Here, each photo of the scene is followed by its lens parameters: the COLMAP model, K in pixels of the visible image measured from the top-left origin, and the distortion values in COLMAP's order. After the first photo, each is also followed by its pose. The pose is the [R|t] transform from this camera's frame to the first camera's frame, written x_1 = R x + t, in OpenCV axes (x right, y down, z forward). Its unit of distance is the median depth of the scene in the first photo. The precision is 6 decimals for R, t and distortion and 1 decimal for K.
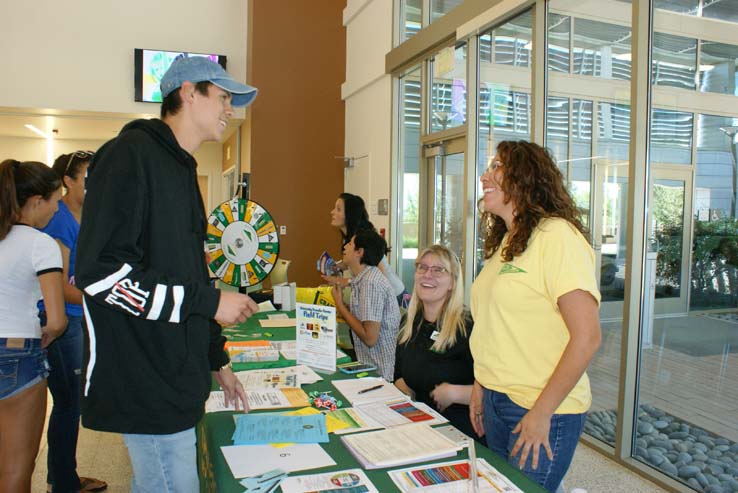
lens RADIAL K [[597.7, 0, 369.0], [0, 597.7, 246.5], [0, 0, 1]] dist [-0.109283, 0.083264]
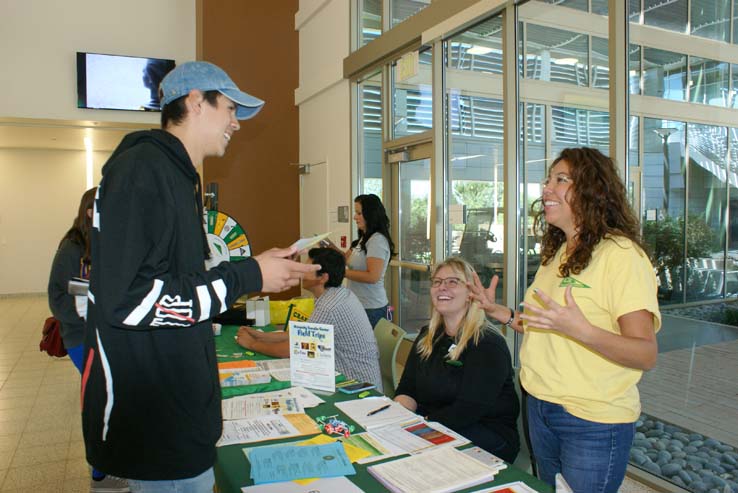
lens RADIAL K [[597.7, 0, 369.0], [0, 597.7, 246.5], [0, 0, 1]] dist [-0.109283, 0.083264]
pose [[0.994477, -0.025879, 0.101710, -0.090413], [0.026565, 0.999633, -0.005398, -0.015963], [-0.101533, 0.008070, 0.994799, 0.045547]]
